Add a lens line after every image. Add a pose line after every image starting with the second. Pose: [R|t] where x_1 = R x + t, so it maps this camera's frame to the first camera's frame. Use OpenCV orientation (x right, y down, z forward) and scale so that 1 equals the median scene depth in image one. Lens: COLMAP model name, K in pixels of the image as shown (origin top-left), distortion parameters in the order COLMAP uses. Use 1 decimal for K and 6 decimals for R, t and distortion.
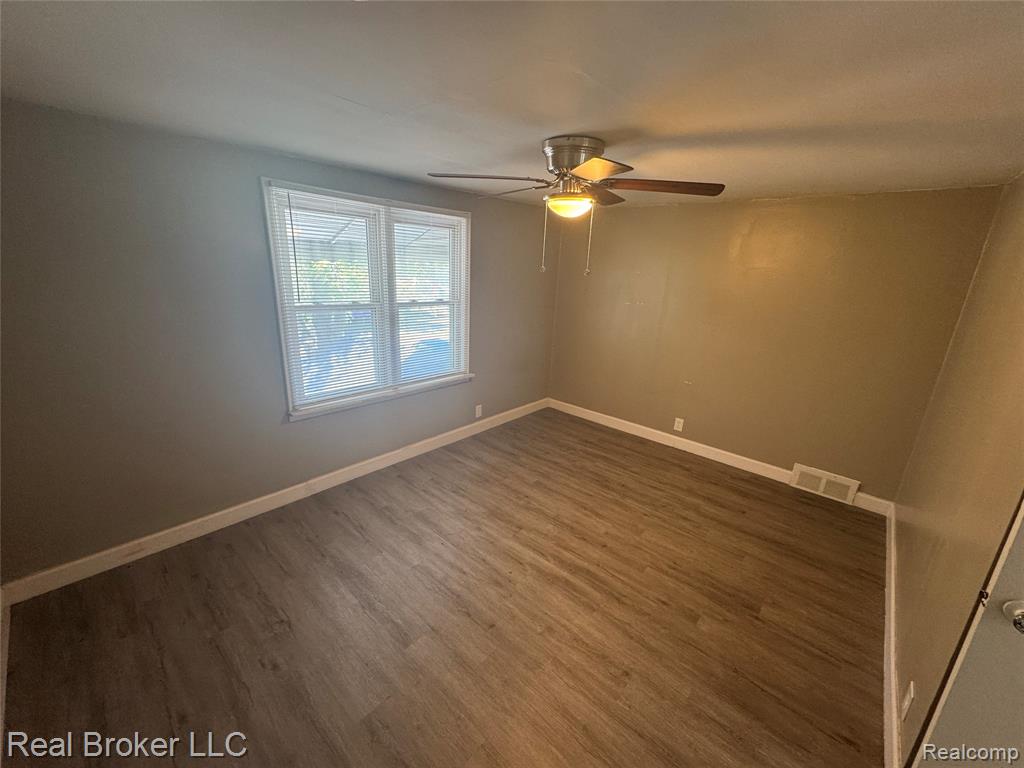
lens RADIAL K [[407.9, 0, 512.0], [0, 407.9, 384.0], [0, 0, 1]] dist [-0.001193, -0.000087]
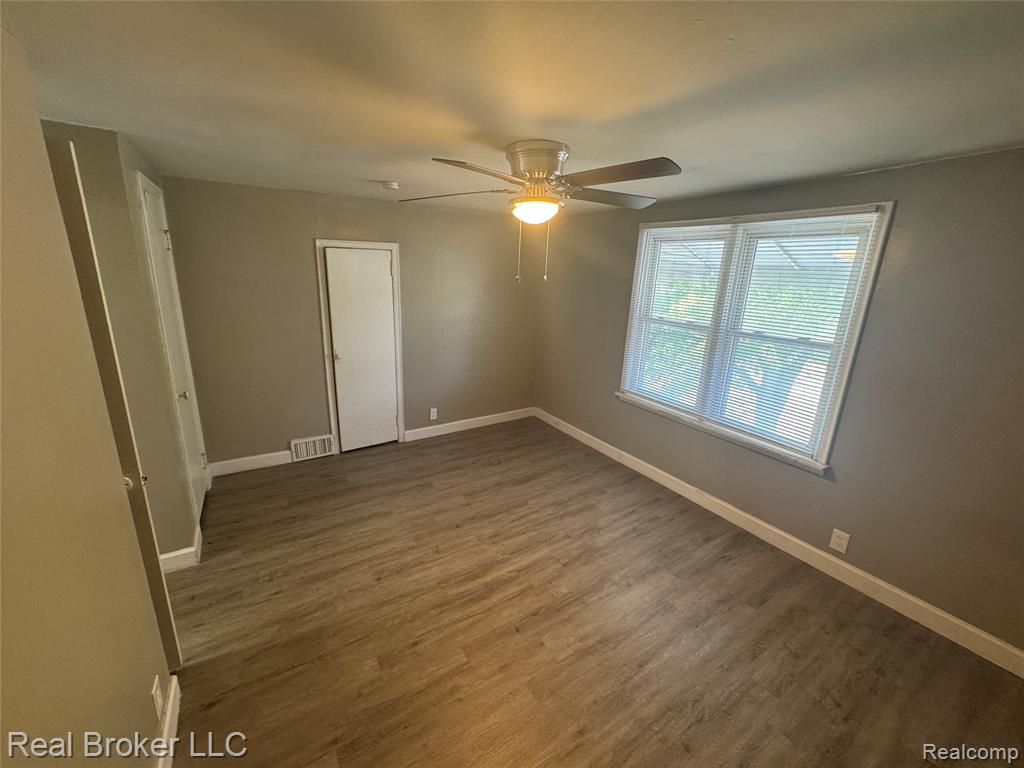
lens RADIAL K [[407.9, 0, 512.0], [0, 407.9, 384.0], [0, 0, 1]] dist [-0.001193, -0.000087]
pose [[-0.279847, 0.205477, -0.937798, 0.928792], [-0.311916, 0.904374, 0.291232, -0.268578], [0.907961, 0.374015, -0.188995, 1.037309]]
